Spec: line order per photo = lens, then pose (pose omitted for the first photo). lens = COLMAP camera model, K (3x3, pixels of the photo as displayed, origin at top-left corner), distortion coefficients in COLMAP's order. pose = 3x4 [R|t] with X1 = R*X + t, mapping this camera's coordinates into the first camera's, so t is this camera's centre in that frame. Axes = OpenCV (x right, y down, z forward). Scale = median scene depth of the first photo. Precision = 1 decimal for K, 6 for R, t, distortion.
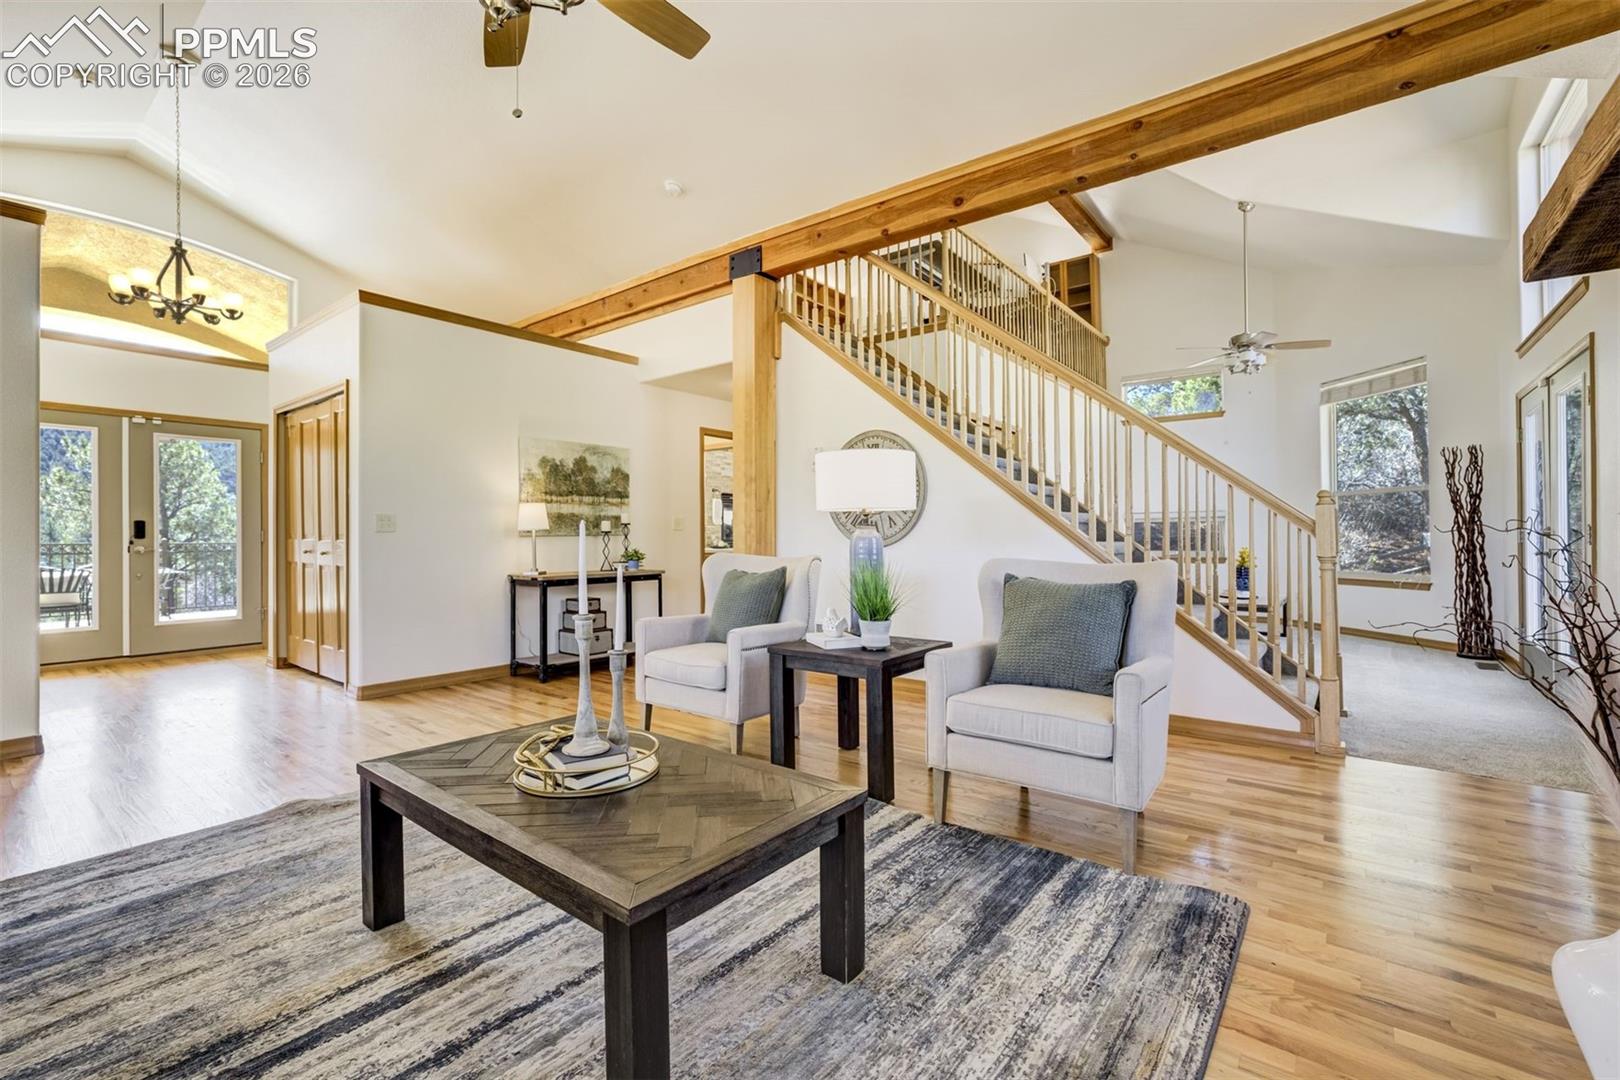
lens RADIAL K [[690.7, 0, 821.3], [0, 690.7, 533.3], [0, 0, 1]] dist [-0.018707, -0.000231]
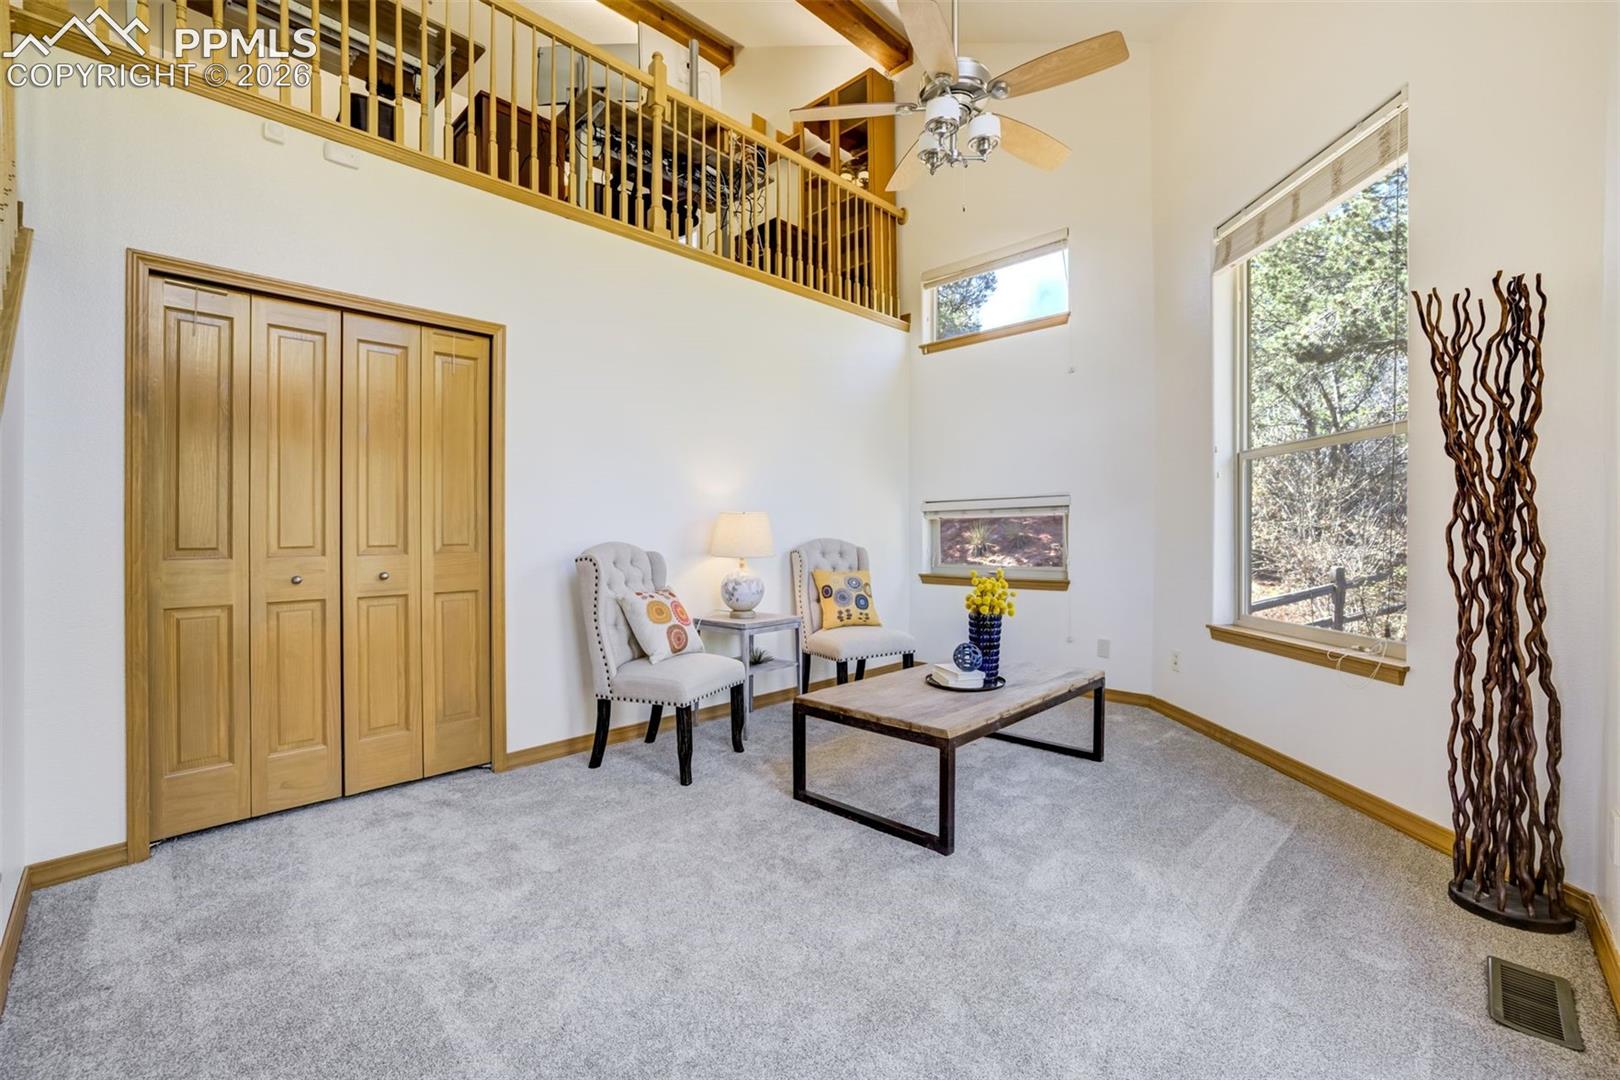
lens RADIAL K [[690.7, 0, 802.6], [0, 690.7, 552.3], [0, 0, 1]] dist [-0.018707, -0.000231]
pose [[0.993173, -0.001139, -0.116643, 0.639036], [0.004746, 0.999519, 0.030647, -0.006944], [0.116552, -0.030992, 0.992701, 0.613946]]
